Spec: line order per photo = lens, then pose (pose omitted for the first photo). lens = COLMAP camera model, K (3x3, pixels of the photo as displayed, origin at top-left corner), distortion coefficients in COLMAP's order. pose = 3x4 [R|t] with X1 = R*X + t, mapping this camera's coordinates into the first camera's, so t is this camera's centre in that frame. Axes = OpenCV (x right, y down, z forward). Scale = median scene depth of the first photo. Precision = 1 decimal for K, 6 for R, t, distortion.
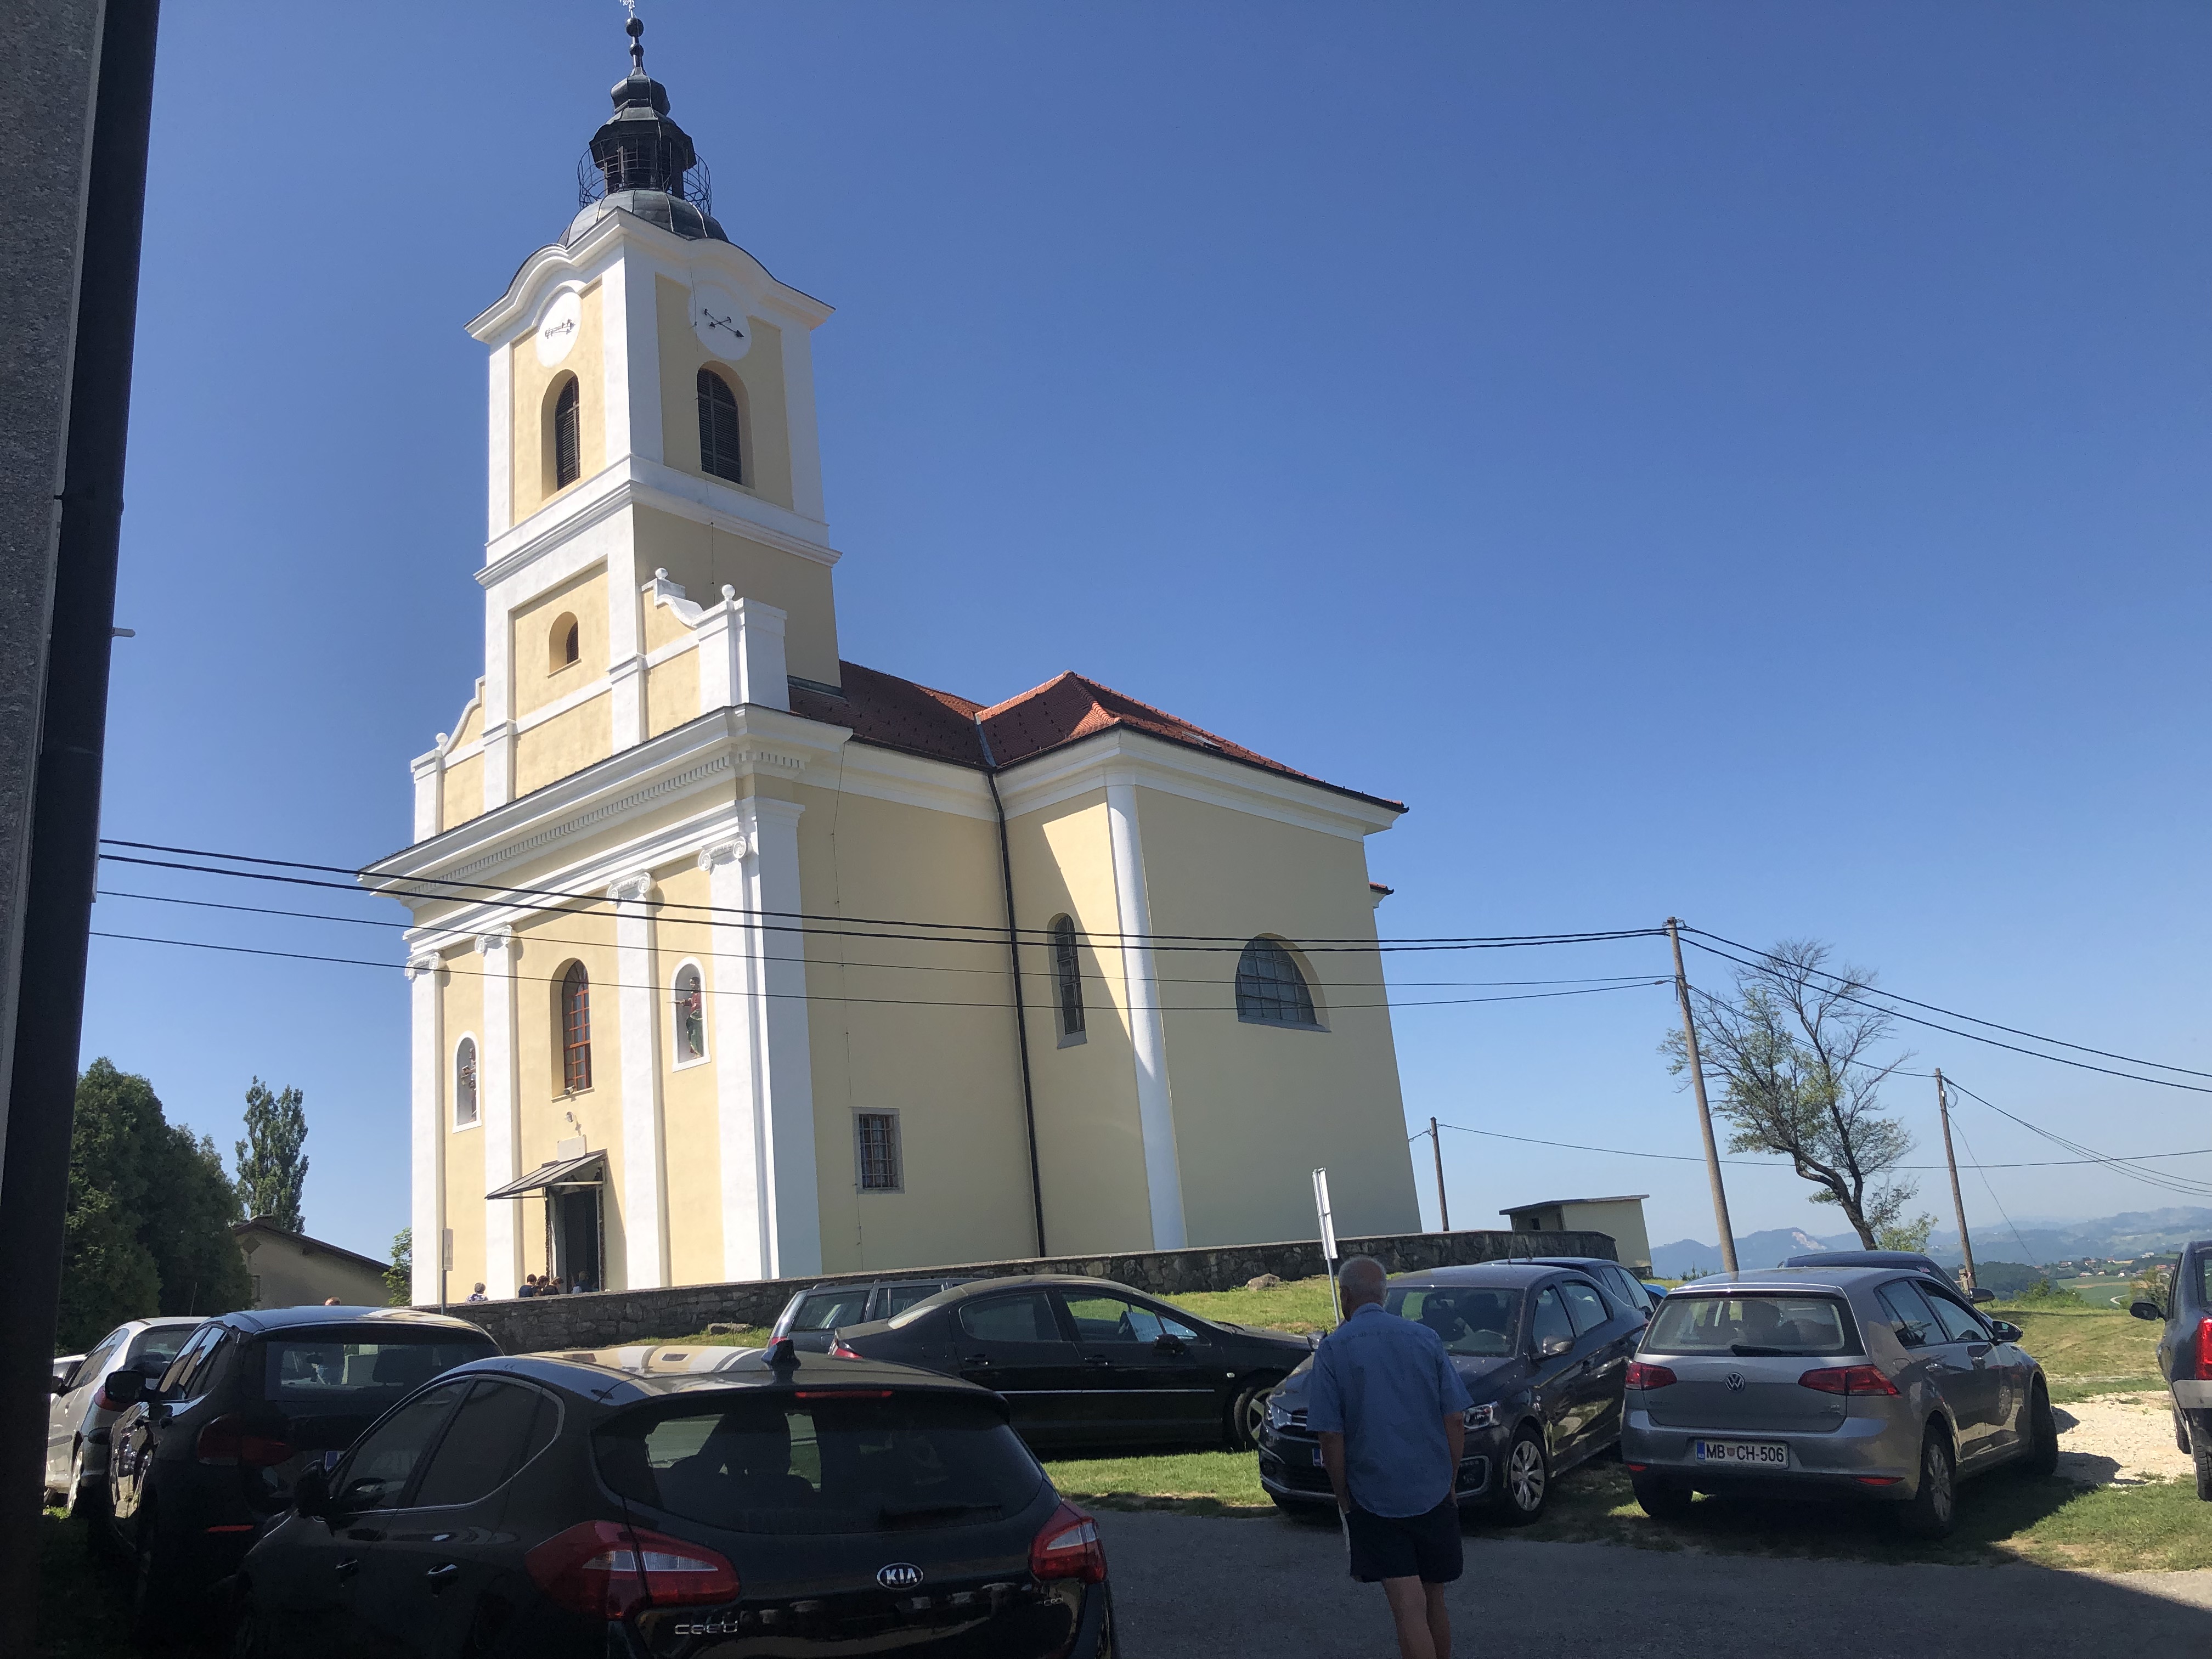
lens RADIAL K [[1742.7, 0, 1102.0], [0, 1742.7, 810.3], [0, 0, 1]] dist [0.030955, -0.014276]
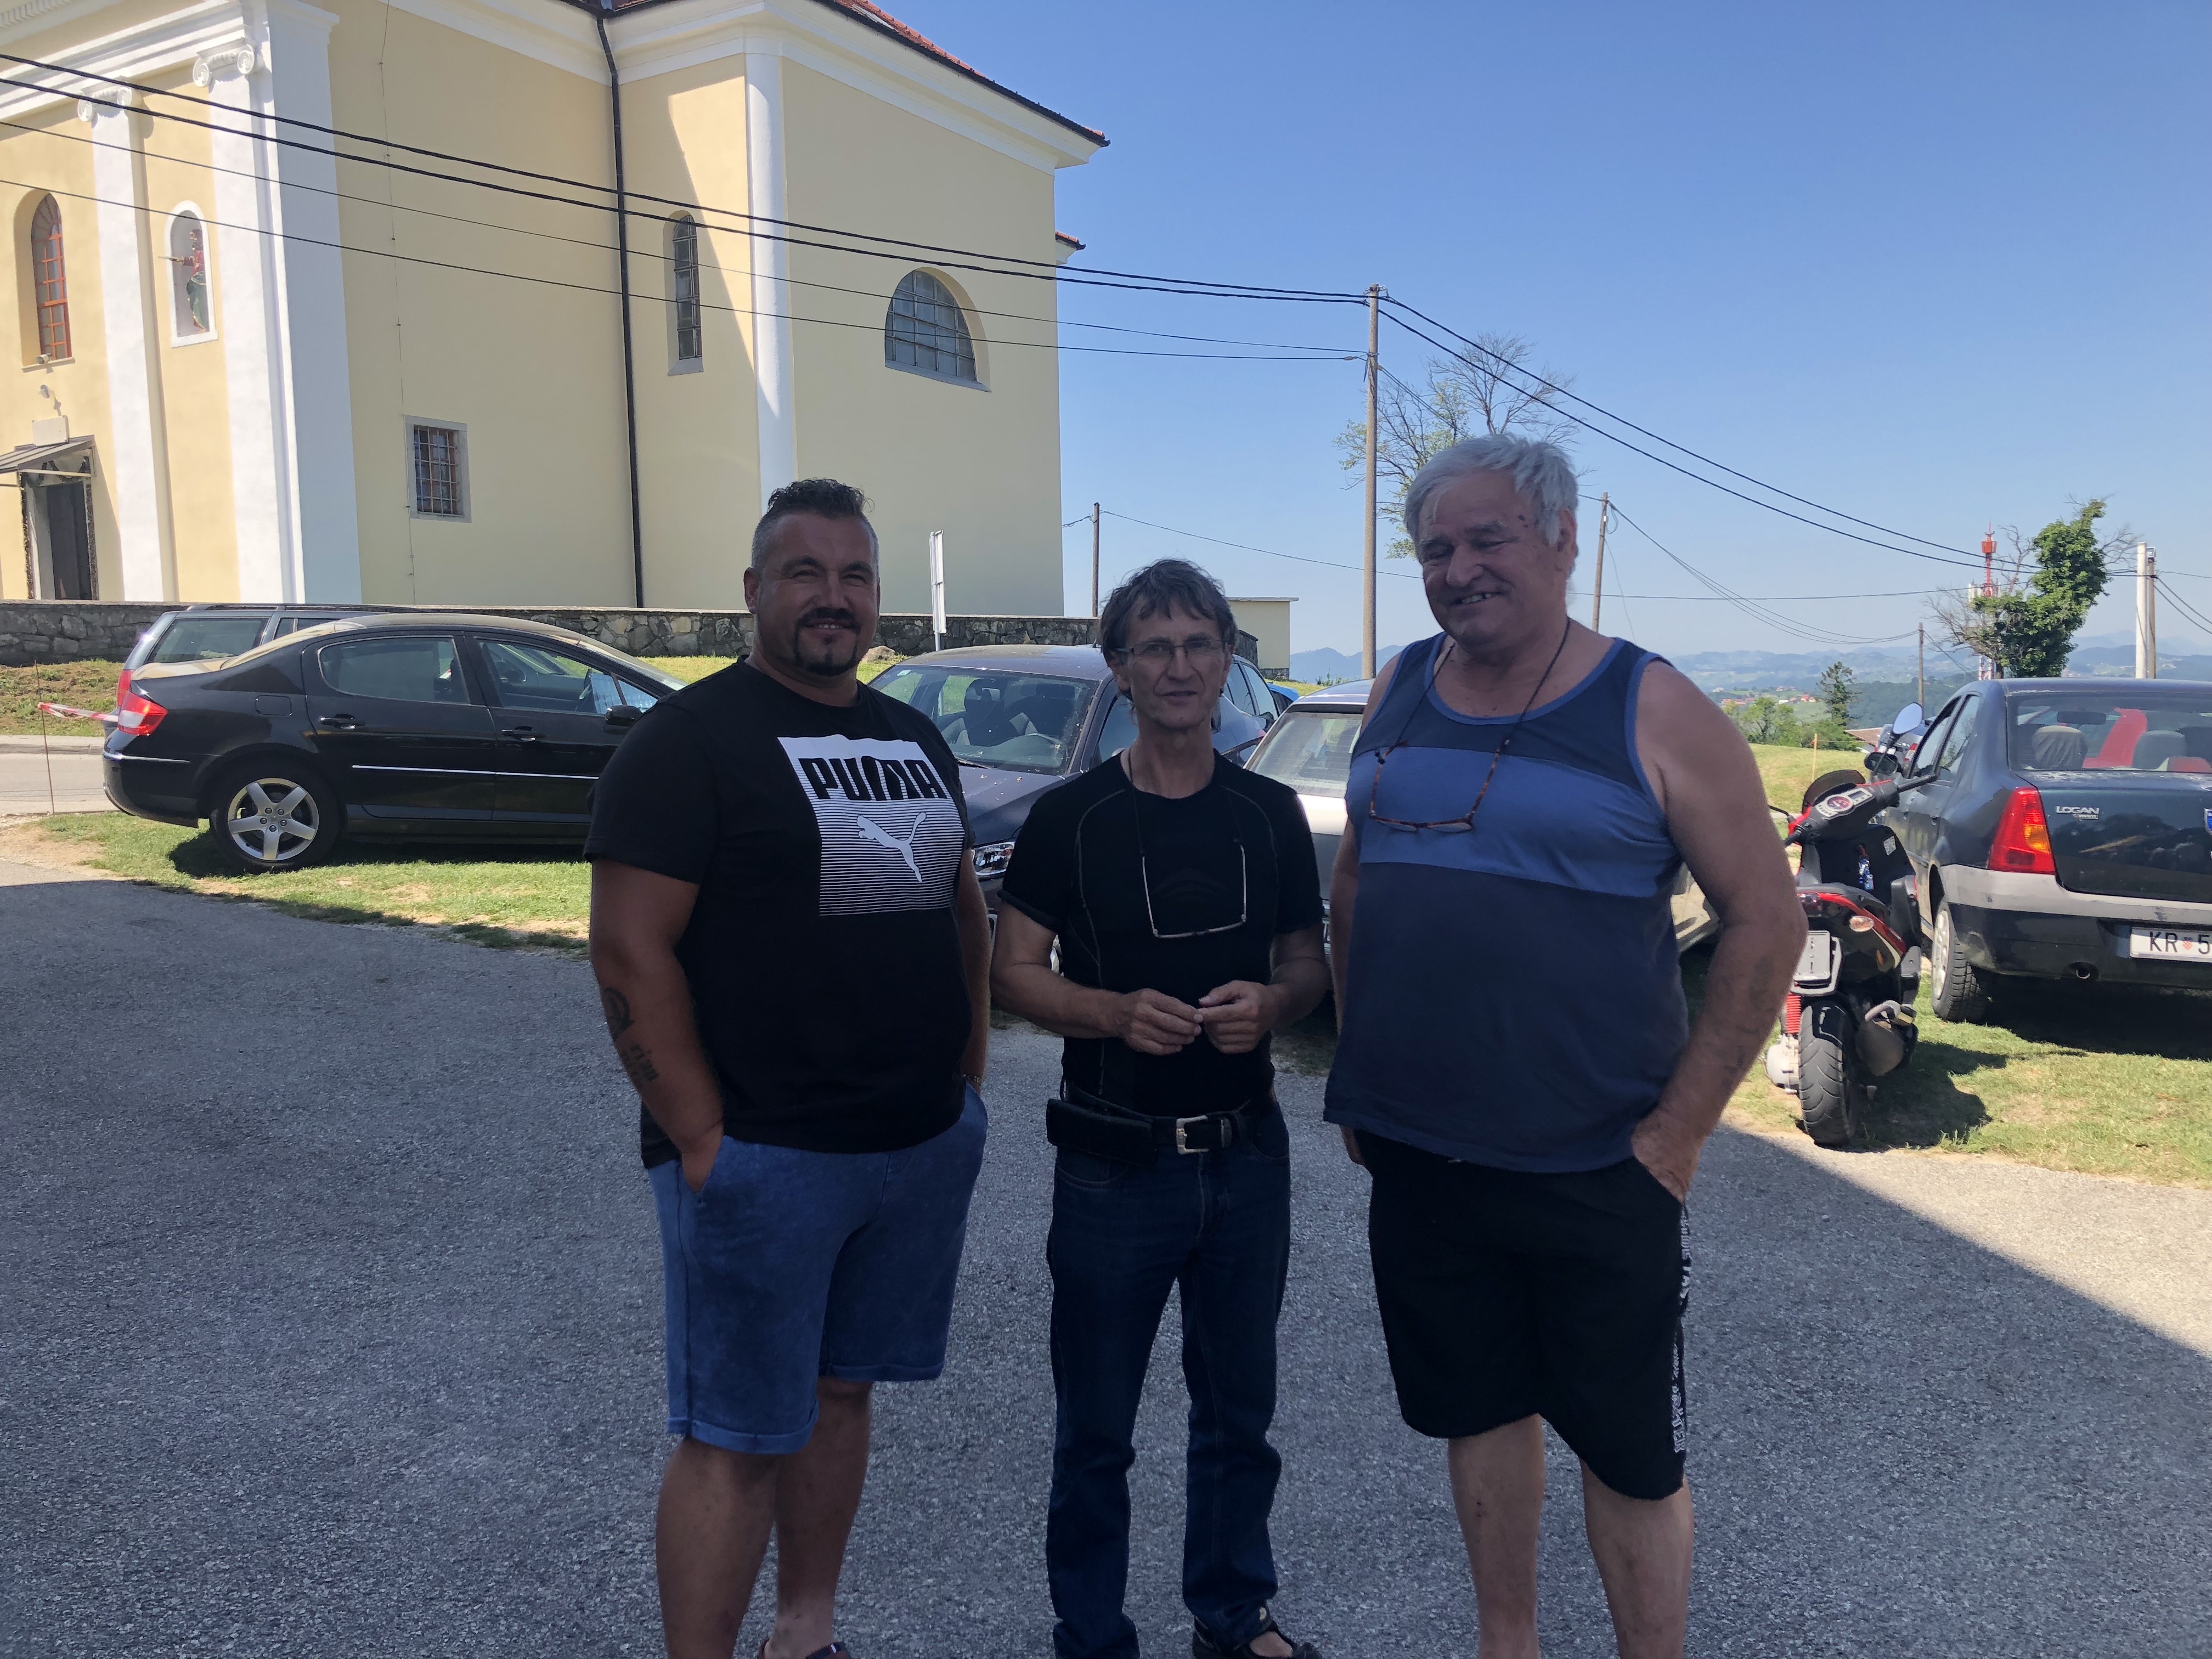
lens RADIAL K [[1742.7, 0, 1102.0], [0, 1742.7, 810.3], [0, 0, 1]] dist [0.030955, -0.014276]
pose [[0.979860, 0.059066, 0.190752, 0.035485], [-0.121024, 0.935479, 0.332011, 0.028385], [-0.158834, -0.348410, 0.923787, 0.106571]]
